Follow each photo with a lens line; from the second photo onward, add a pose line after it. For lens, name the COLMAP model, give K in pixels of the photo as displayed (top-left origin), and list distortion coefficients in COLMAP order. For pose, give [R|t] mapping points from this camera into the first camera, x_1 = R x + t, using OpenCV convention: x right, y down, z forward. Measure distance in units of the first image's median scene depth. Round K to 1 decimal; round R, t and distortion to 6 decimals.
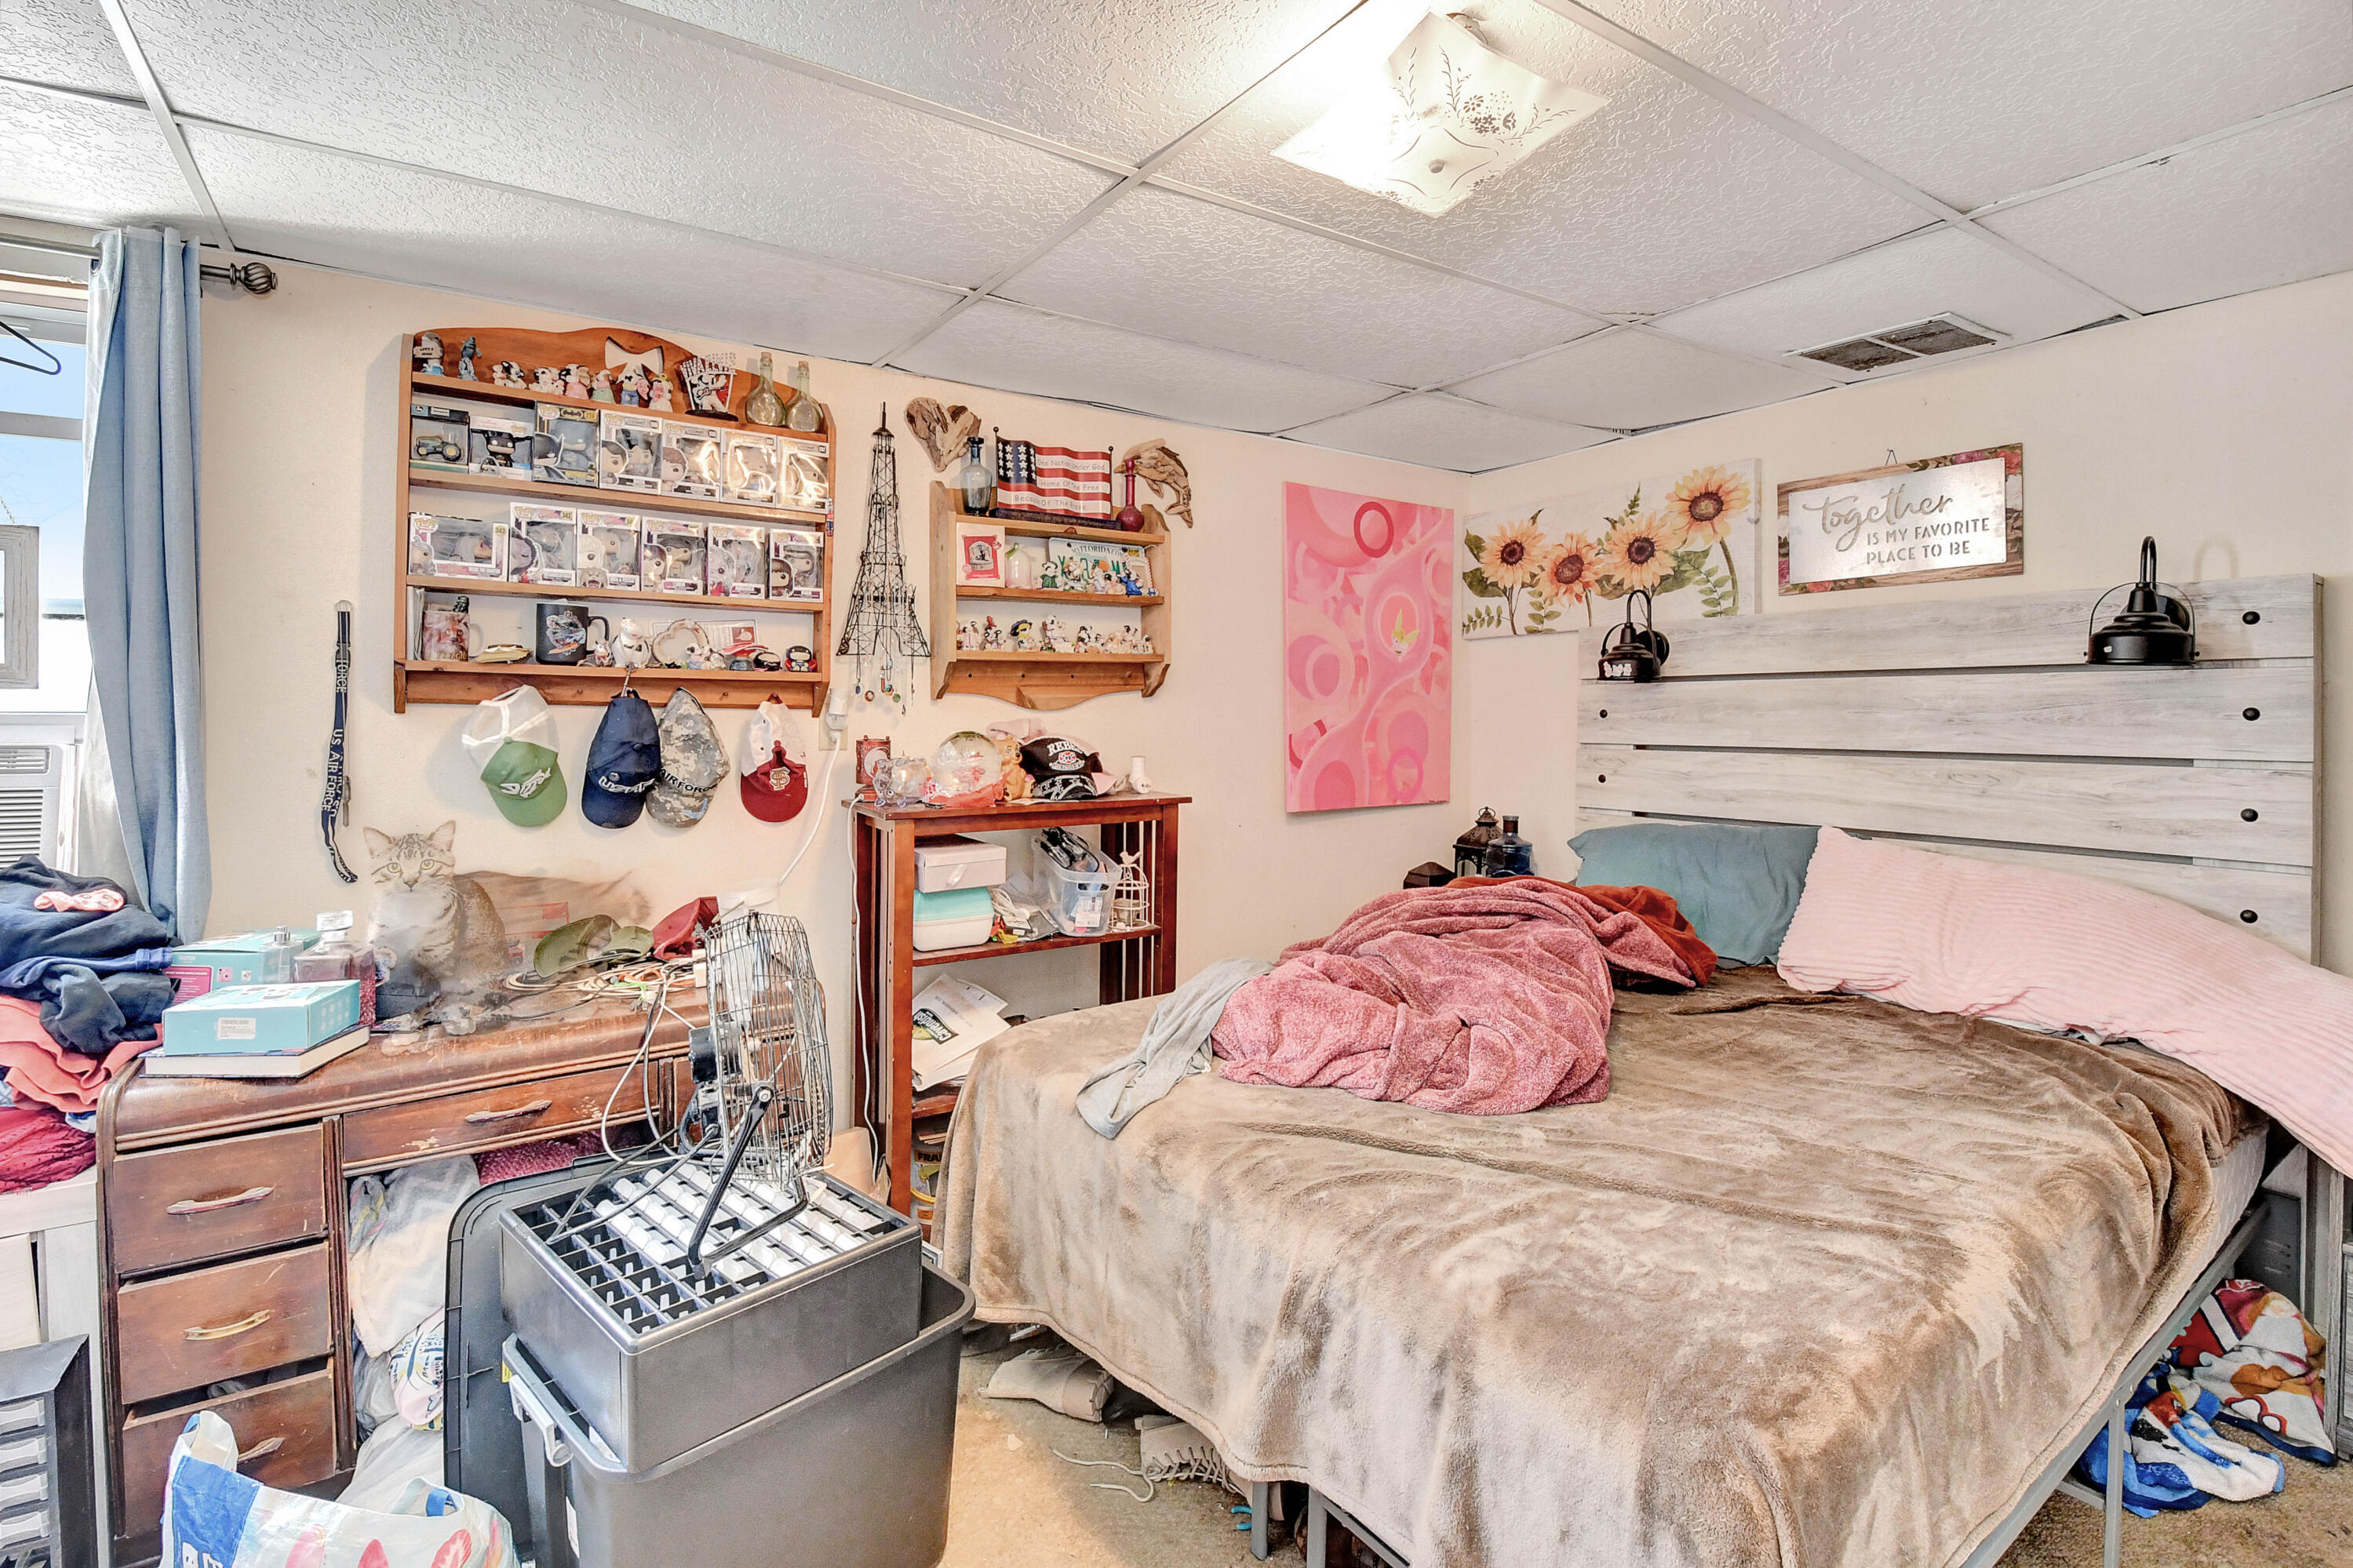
lens RADIAL K [[1067.7, 0, 1190.2], [0, 1067.7, 724.9], [0, 0, 1]] dist [-0.023897, -0.001713]
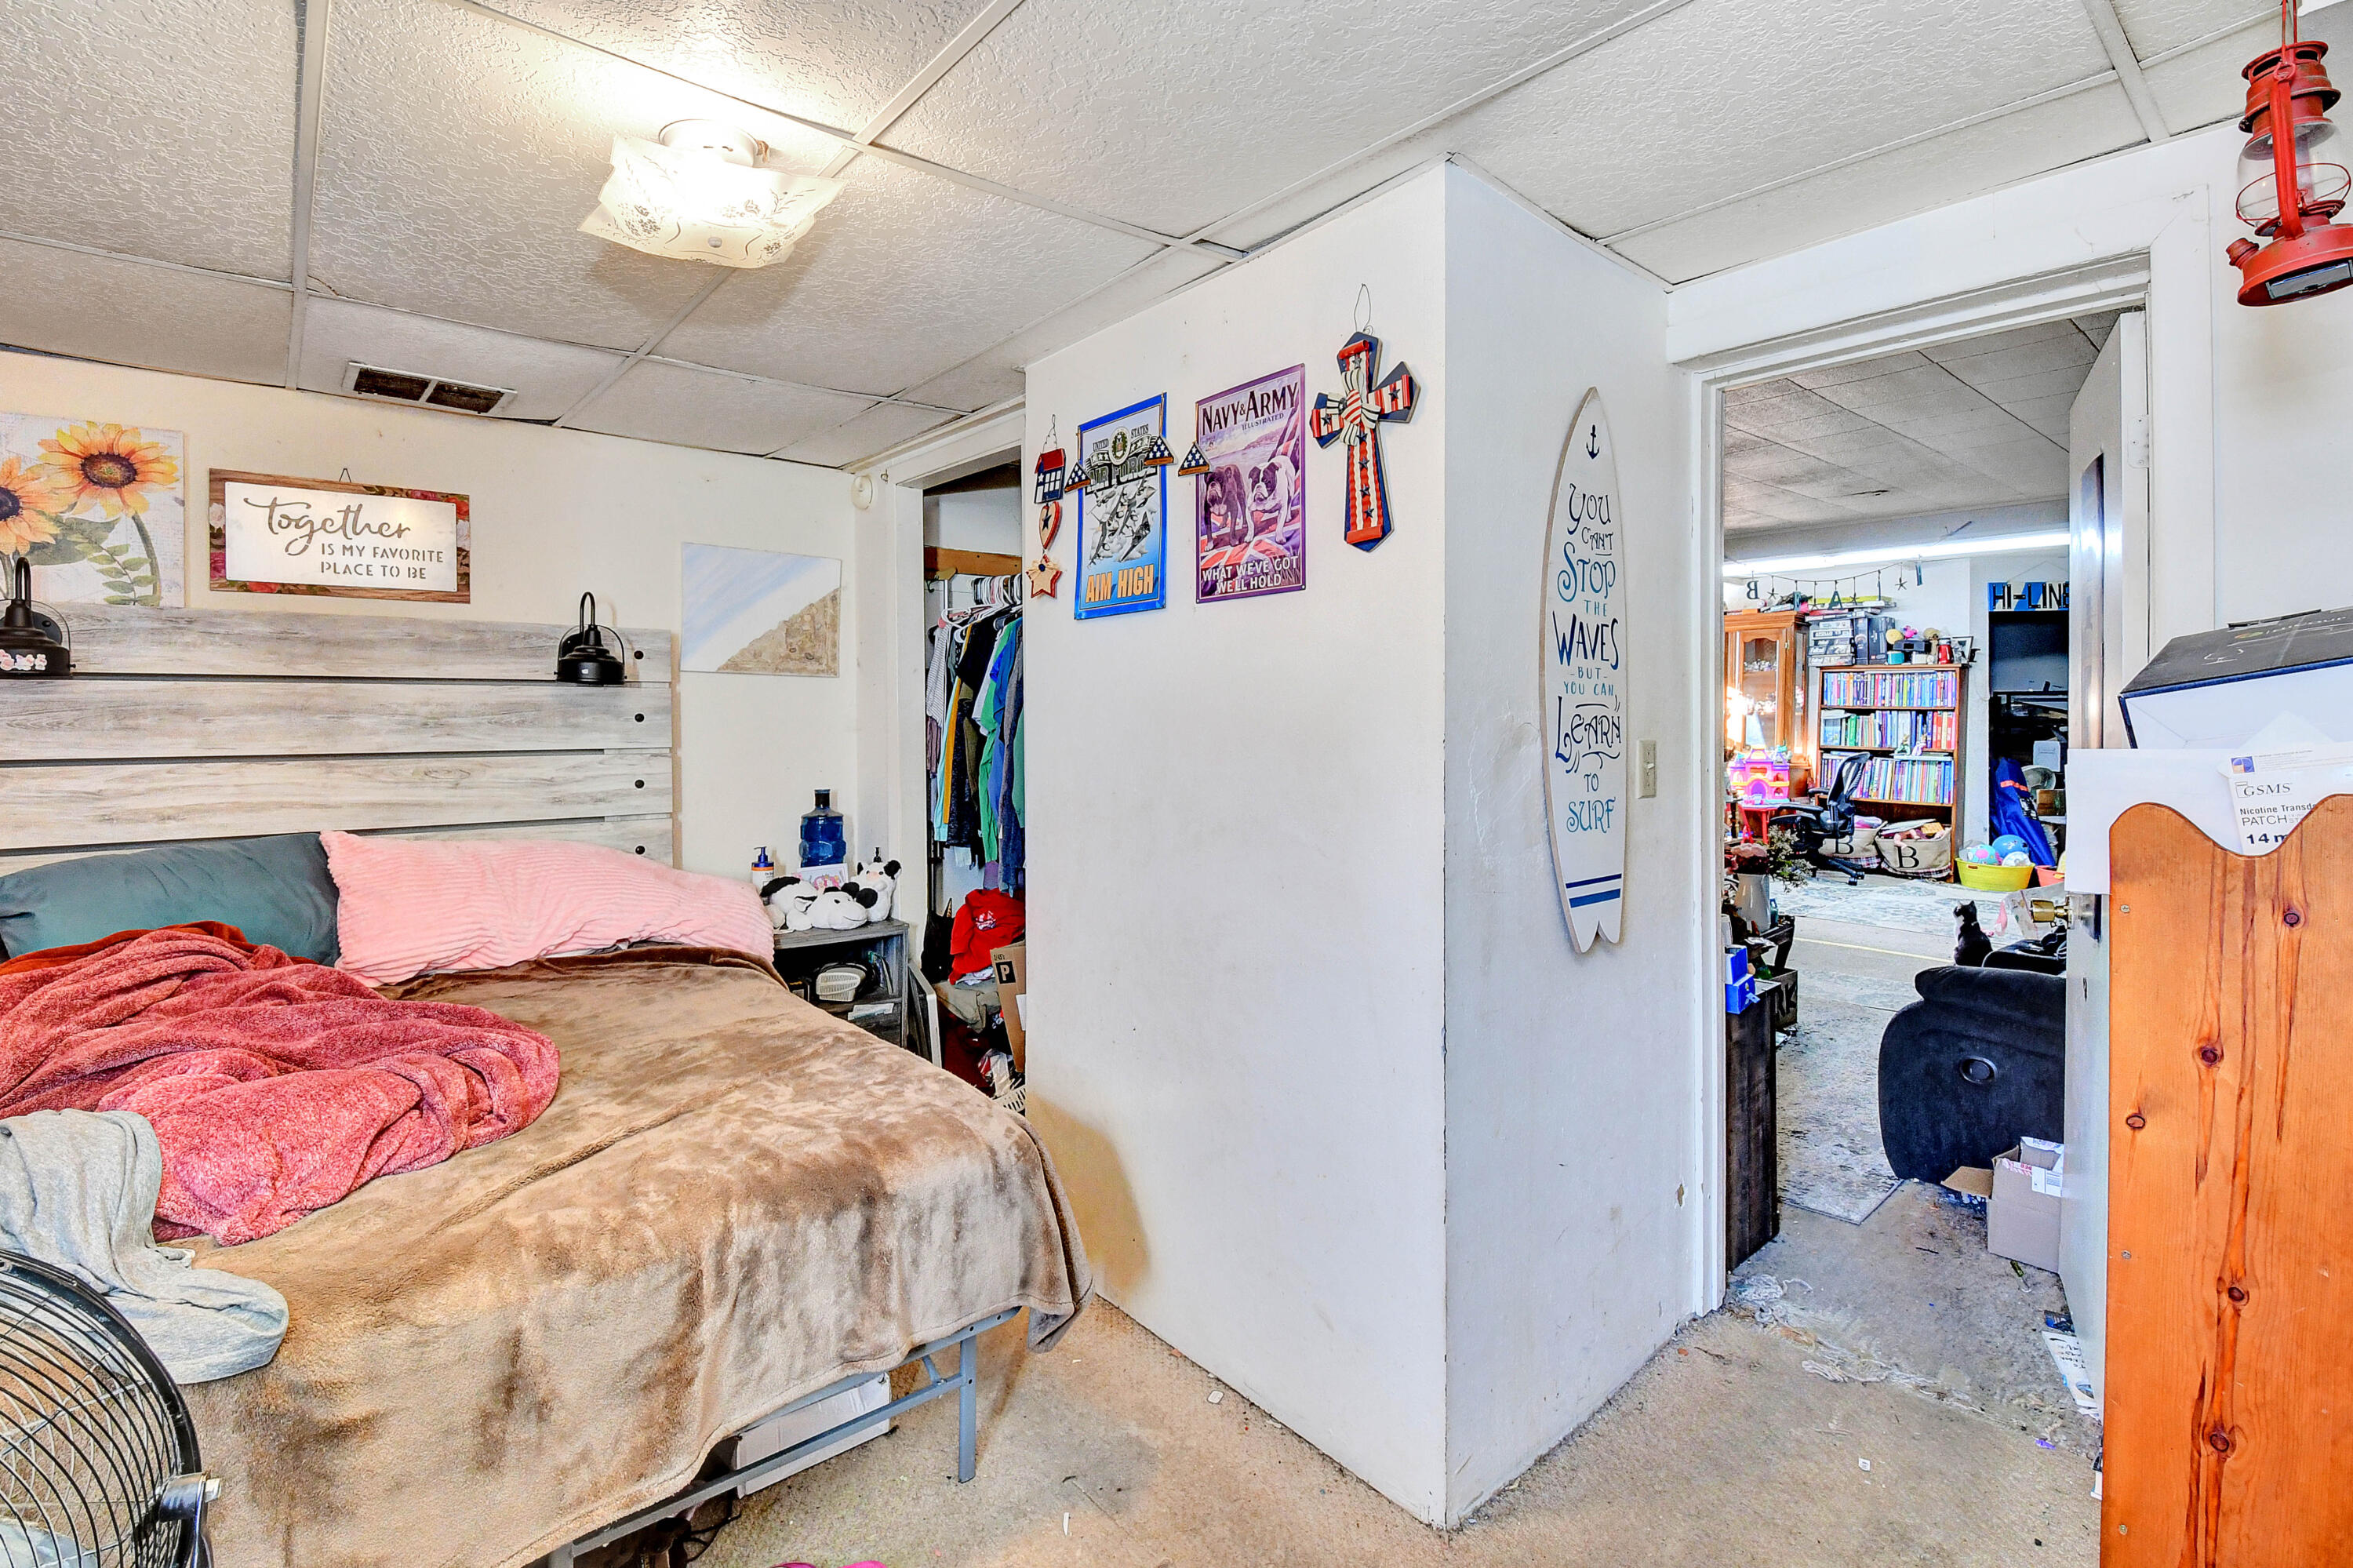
lens RADIAL K [[1067.8, 0, 1145.3], [0, 1067.8, 720.2], [0, 0, 1]] dist [-0.023897, -0.001713]
pose [[-0.095119, -0.005652, 0.995450, -0.471006], [0.012433, 0.999899, 0.006865, -0.006453], [-0.995388, 0.013029, -0.095039, 0.317471]]
